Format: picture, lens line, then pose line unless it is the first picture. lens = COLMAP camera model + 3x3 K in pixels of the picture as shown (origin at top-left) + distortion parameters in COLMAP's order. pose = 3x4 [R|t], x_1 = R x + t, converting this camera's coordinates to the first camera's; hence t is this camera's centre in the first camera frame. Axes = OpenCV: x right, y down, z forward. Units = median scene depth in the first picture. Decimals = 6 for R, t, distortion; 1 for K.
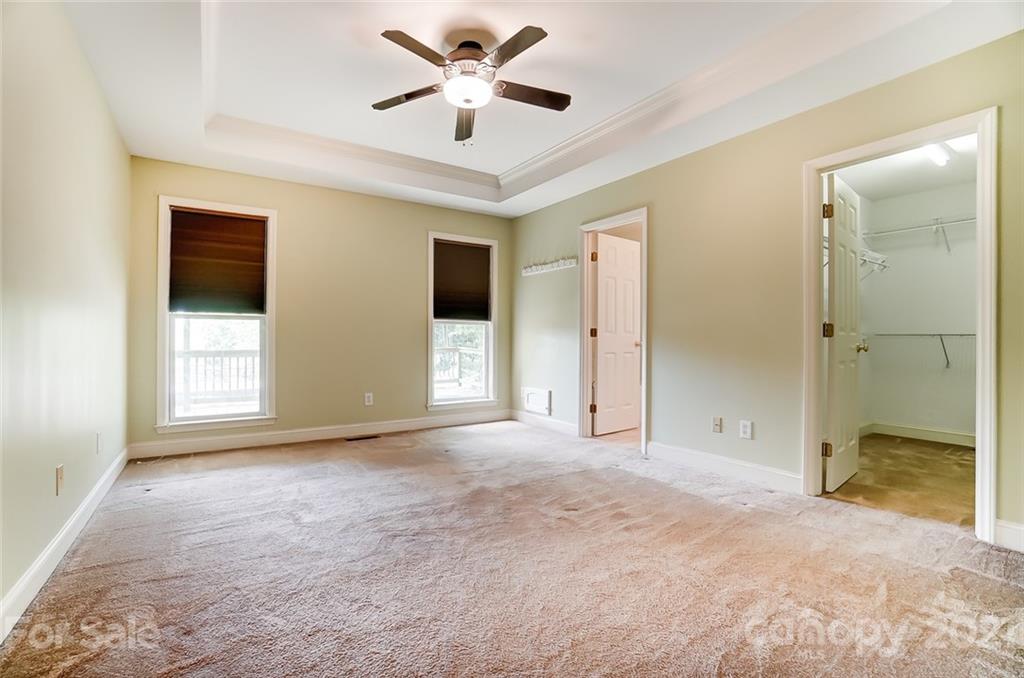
lens RADIAL K [[451.7, 0, 505.4], [0, 451.7, 335.7], [0, 0, 1]] dist [-0.037115, 0.000458]
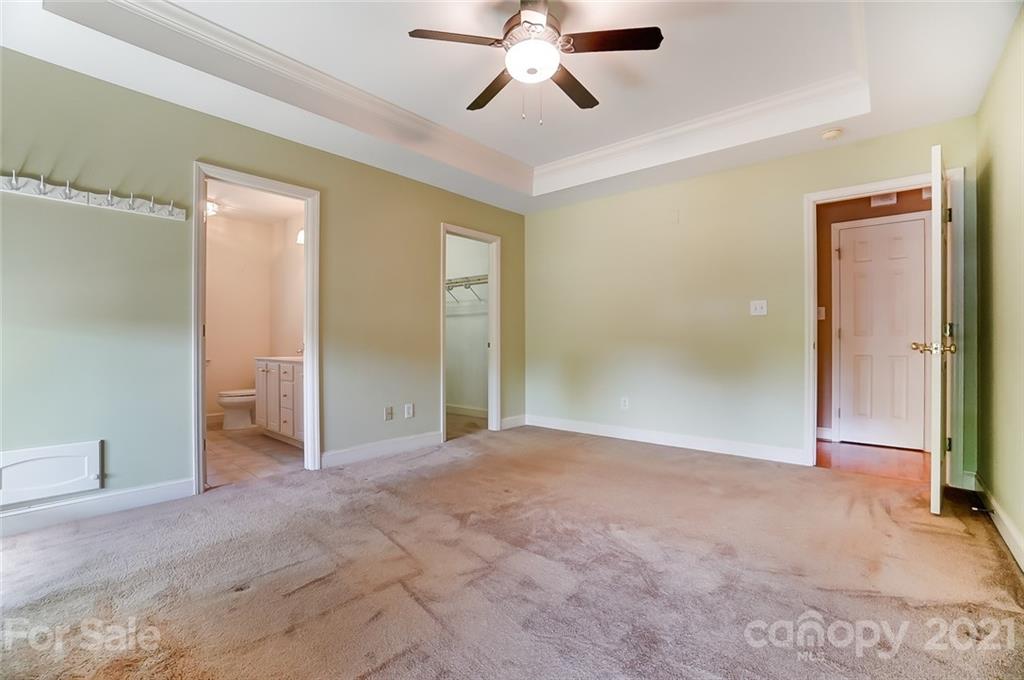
lens RADIAL K [[454.2, 0, 492.0], [0, 454.2, 343.9], [0, 0, 1]] dist [-0.068853, 0.023932]
pose [[-0.251354, -0.007152, 0.967869, -0.653809], [-0.007356, 0.999958, 0.005479, 0.007296], [-0.967867, -0.005743, -0.251396, 0.917472]]
